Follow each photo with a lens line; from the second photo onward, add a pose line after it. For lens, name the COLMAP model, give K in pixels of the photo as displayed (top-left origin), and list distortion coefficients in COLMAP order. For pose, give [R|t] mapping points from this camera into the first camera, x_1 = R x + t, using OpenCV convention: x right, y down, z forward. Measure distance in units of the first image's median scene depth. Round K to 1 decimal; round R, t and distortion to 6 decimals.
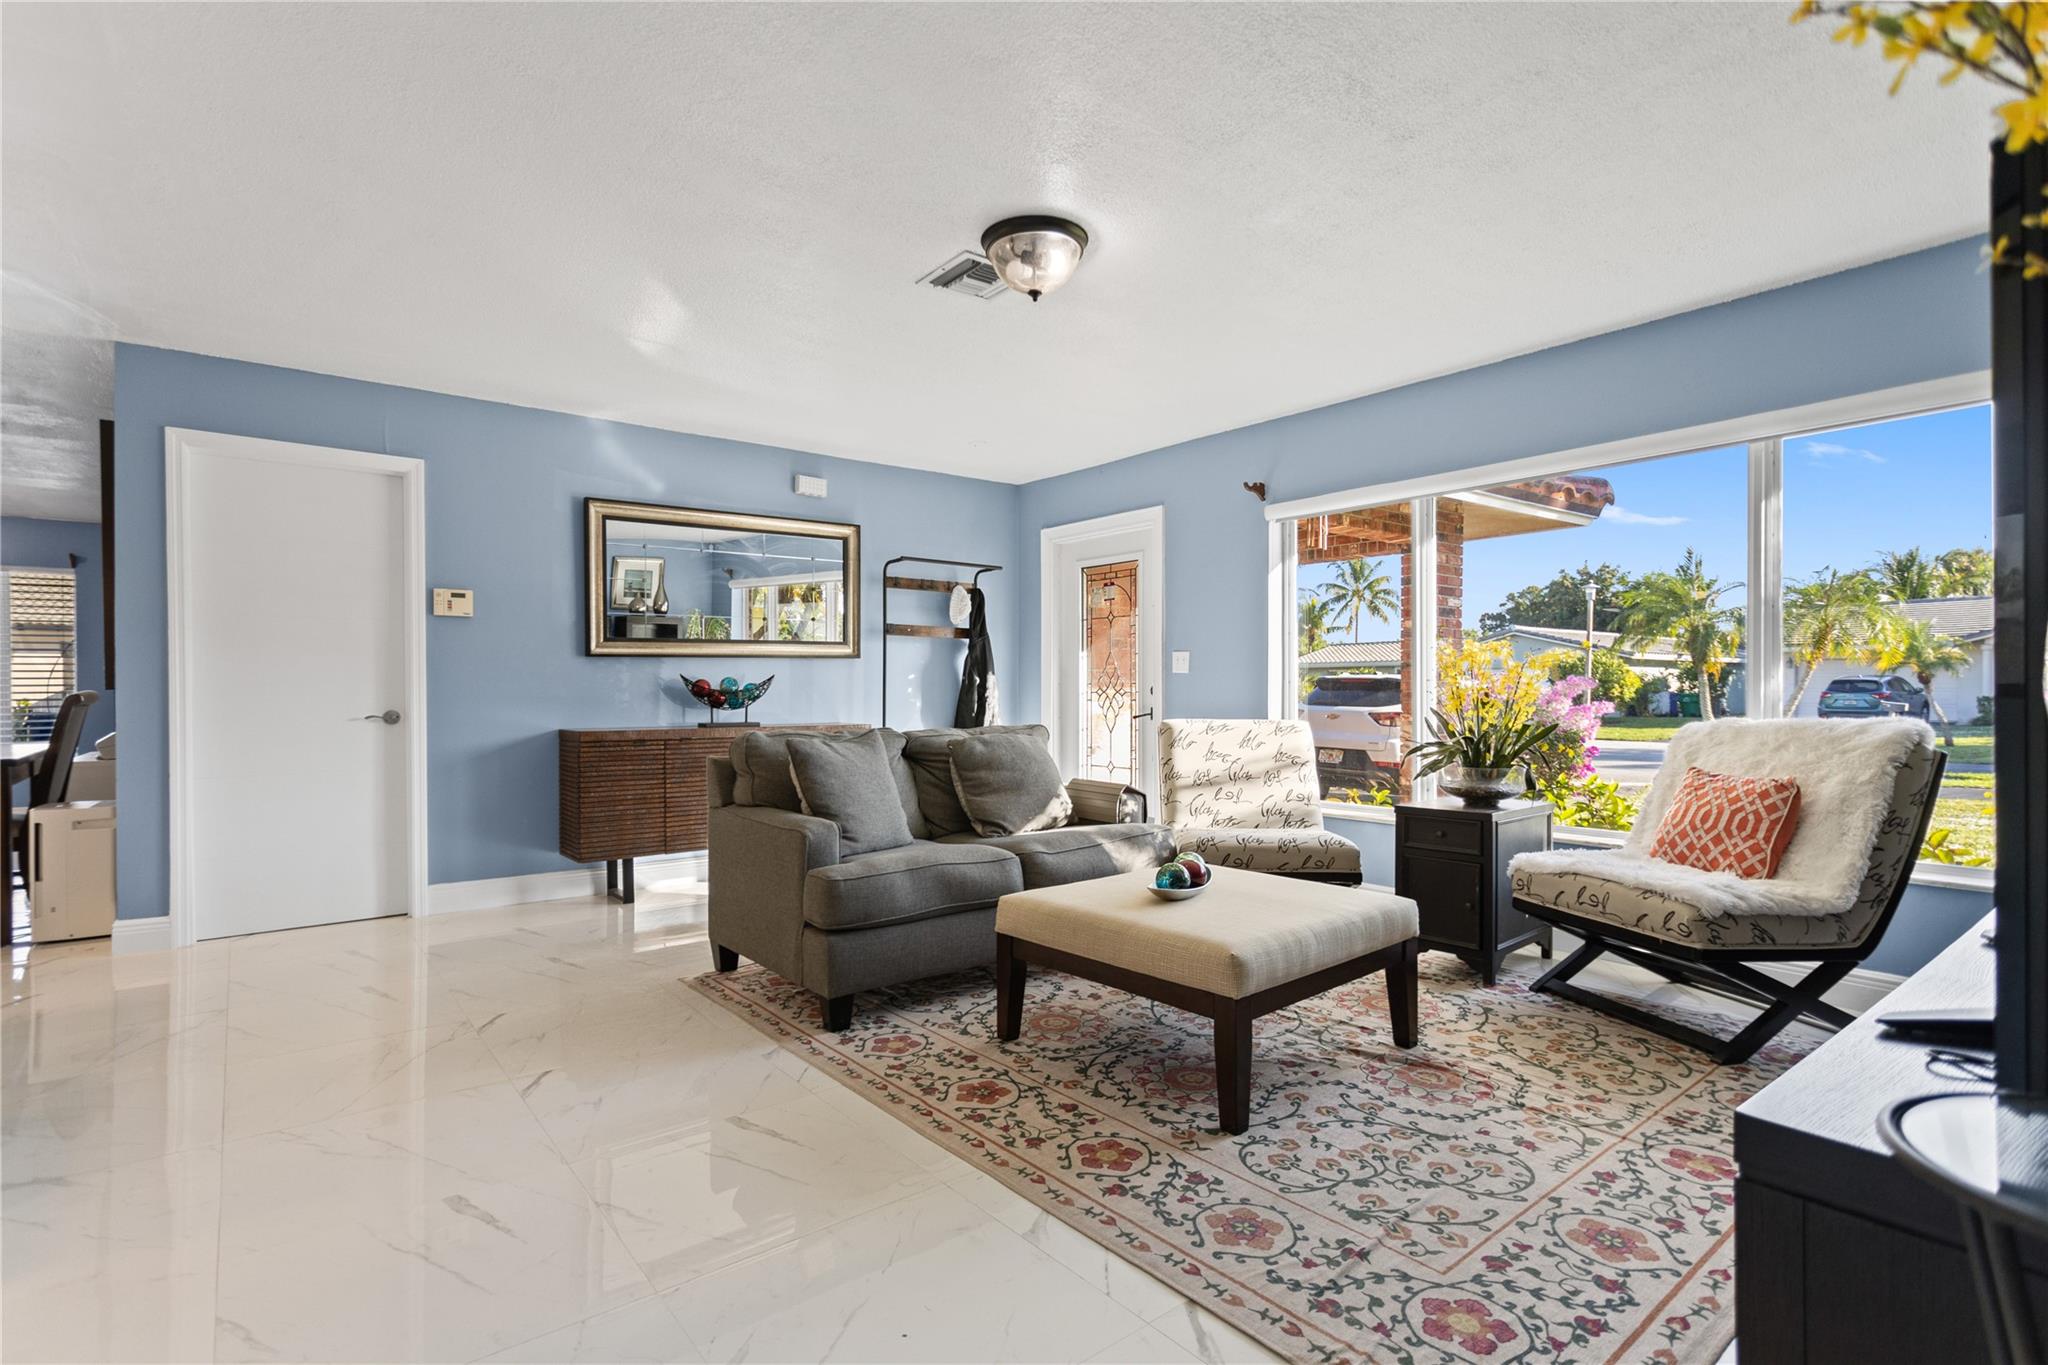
lens RADIAL K [[980.2, 0, 1023.7], [0, 980.2, 697.3], [0, 0, 1]] dist [0.002072, 0.002902]
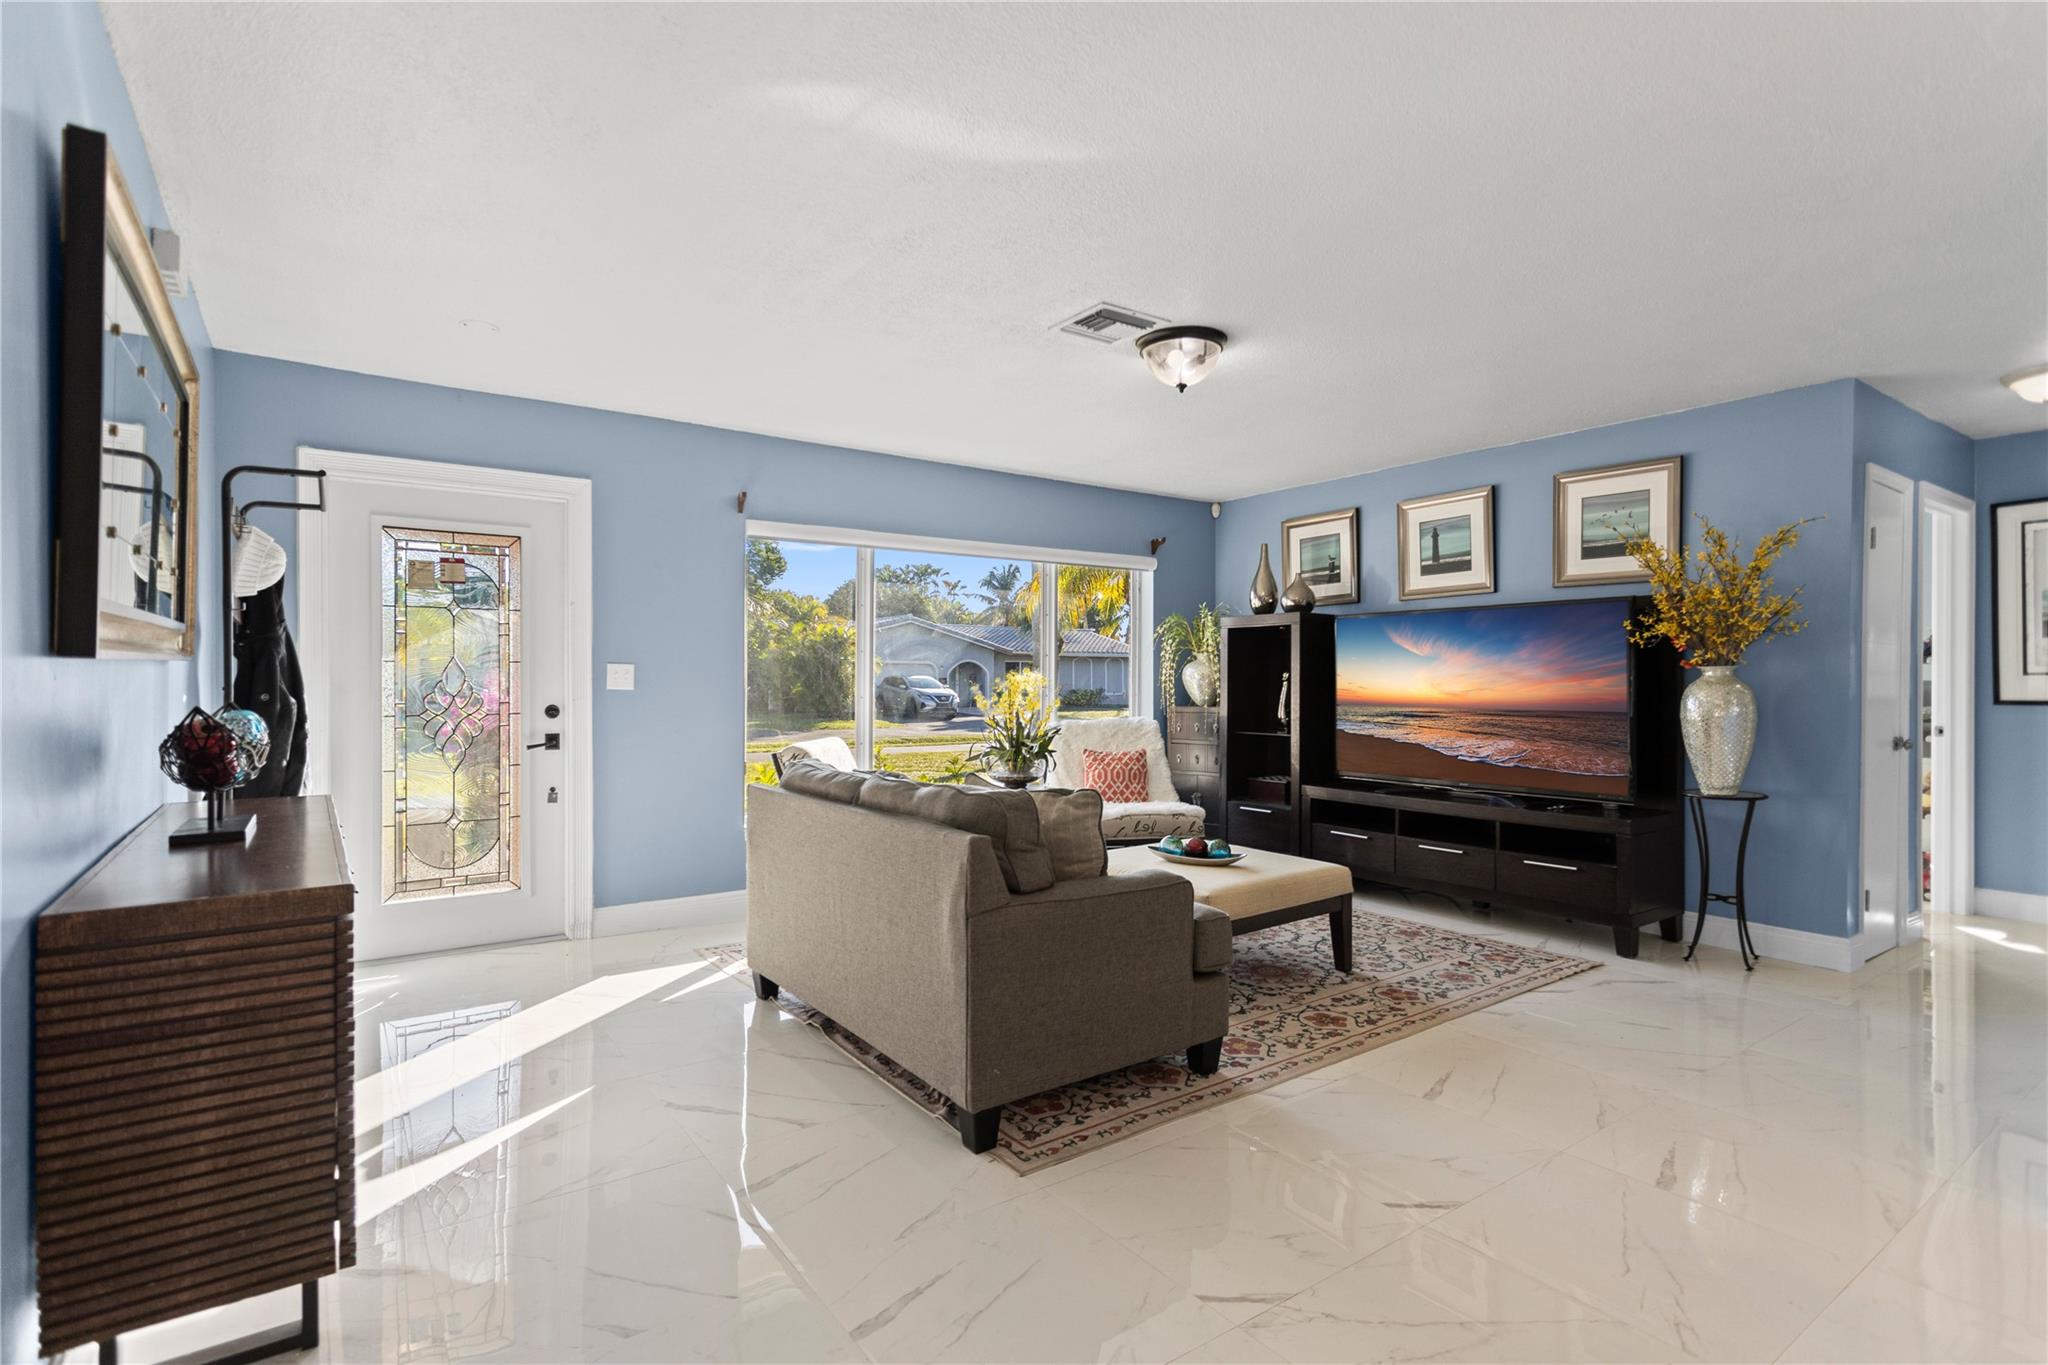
lens RADIAL K [[980.2, 0, 1004.3], [0, 980.2, 694.9], [0, 0, 1]] dist [0.002072, 0.002902]
pose [[0.060671, -0.012230, 0.998083, -0.916477], [0.003415, 0.999922, 0.012045, -0.040834], [-0.998152, 0.002678, 0.060708, 0.882988]]
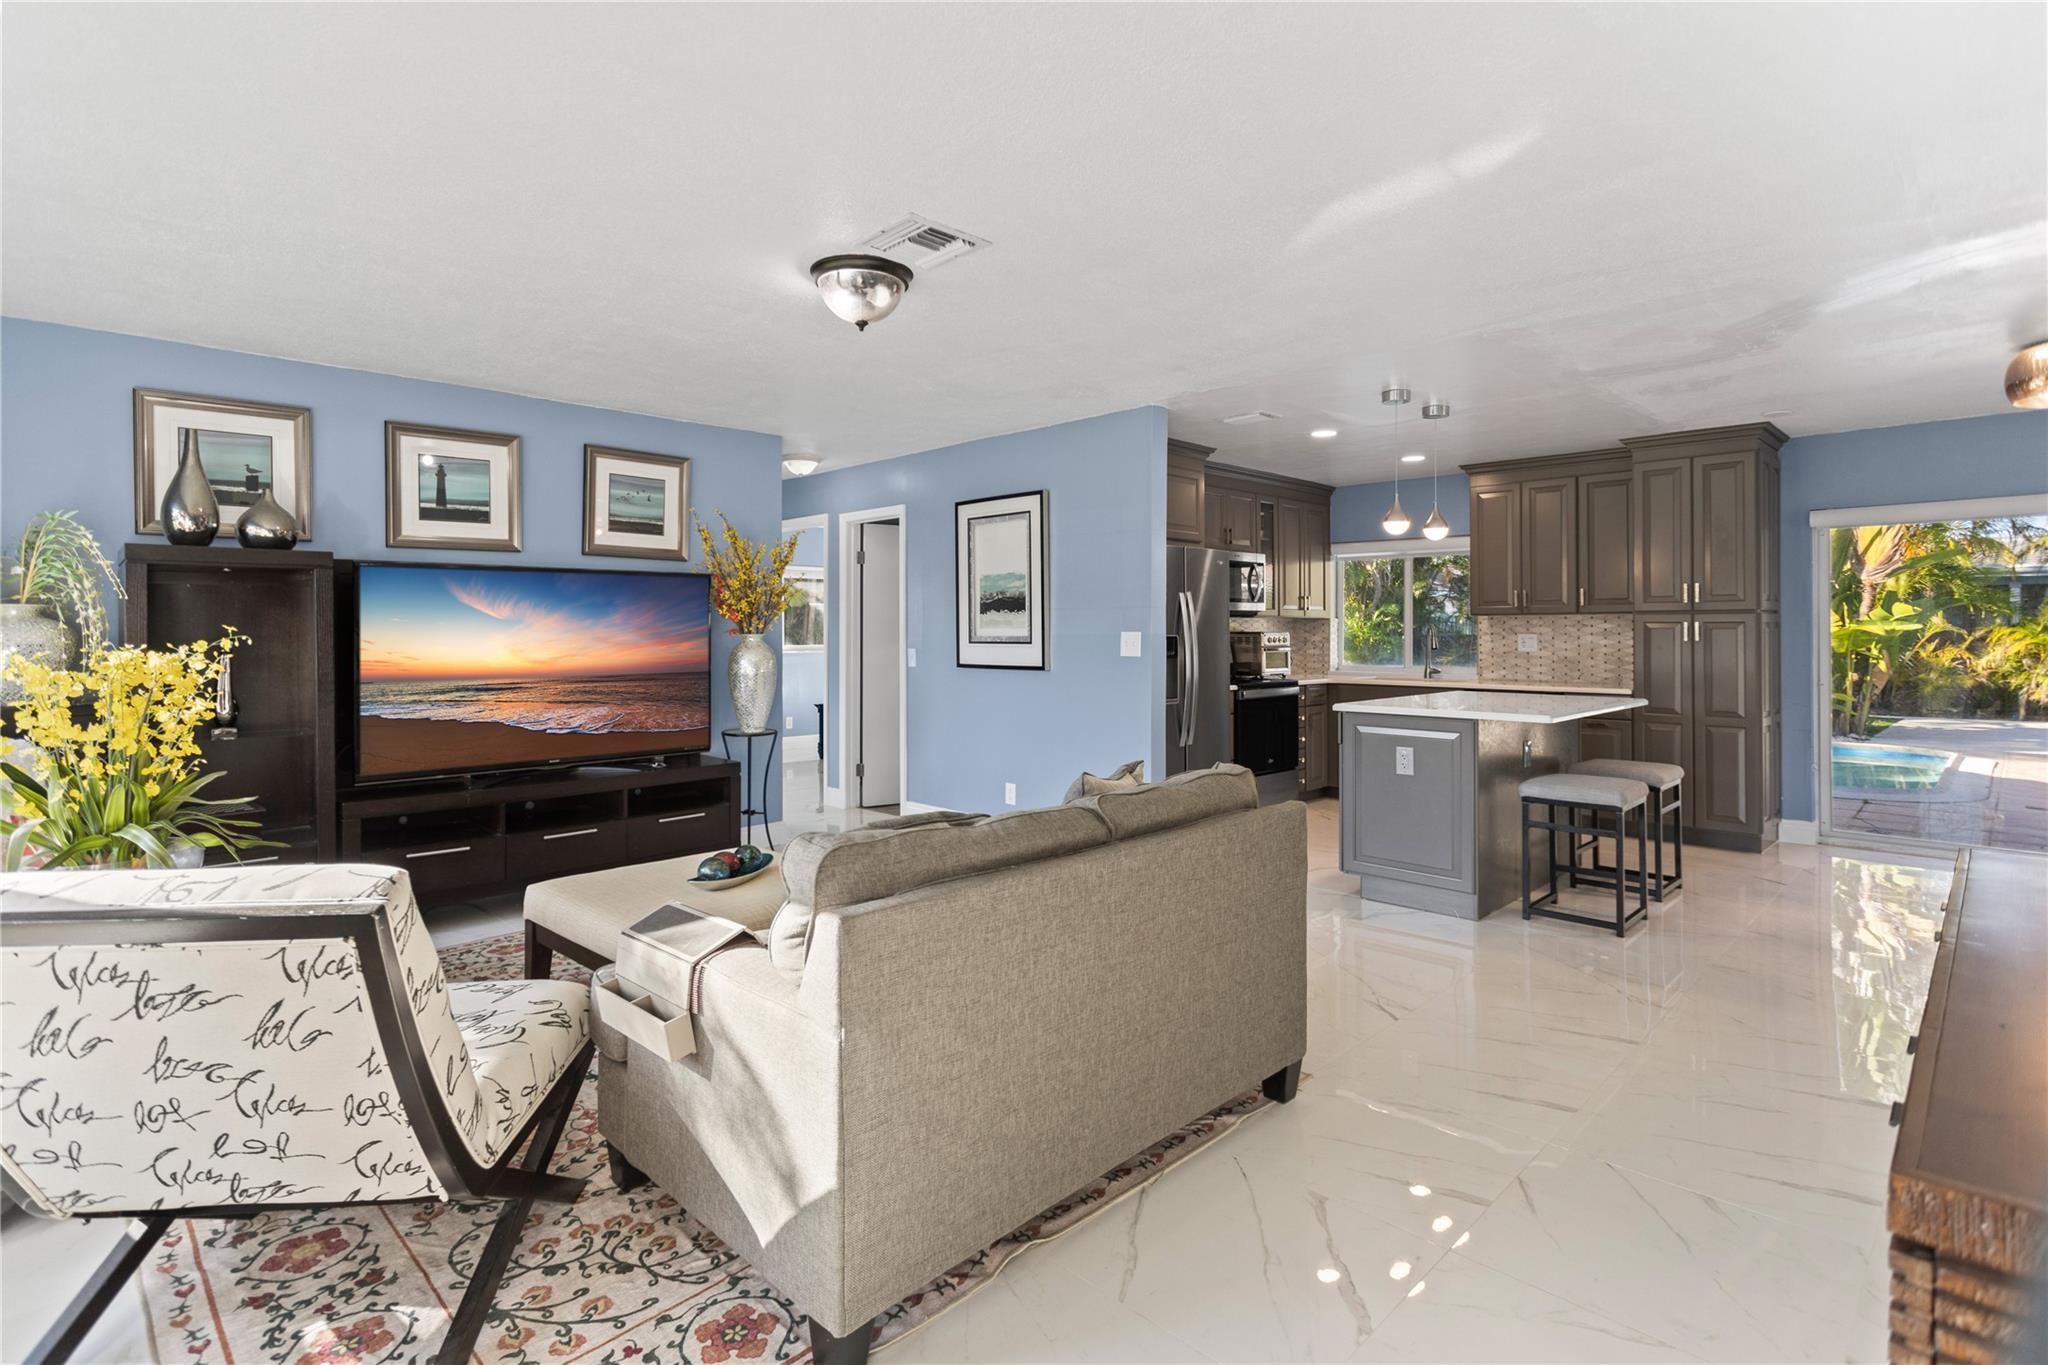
lens RADIAL K [[980.2, 0, 1011.7], [0, 980.2, 624.7], [0, 0, 1]] dist [0.002072, 0.002902]
pose [[-0.994620, 0.003161, -0.103539, -0.031148], [0.003137, 0.999995, 0.000394, -0.067628], [0.103540, 0.000068, -0.994625, 1.594278]]
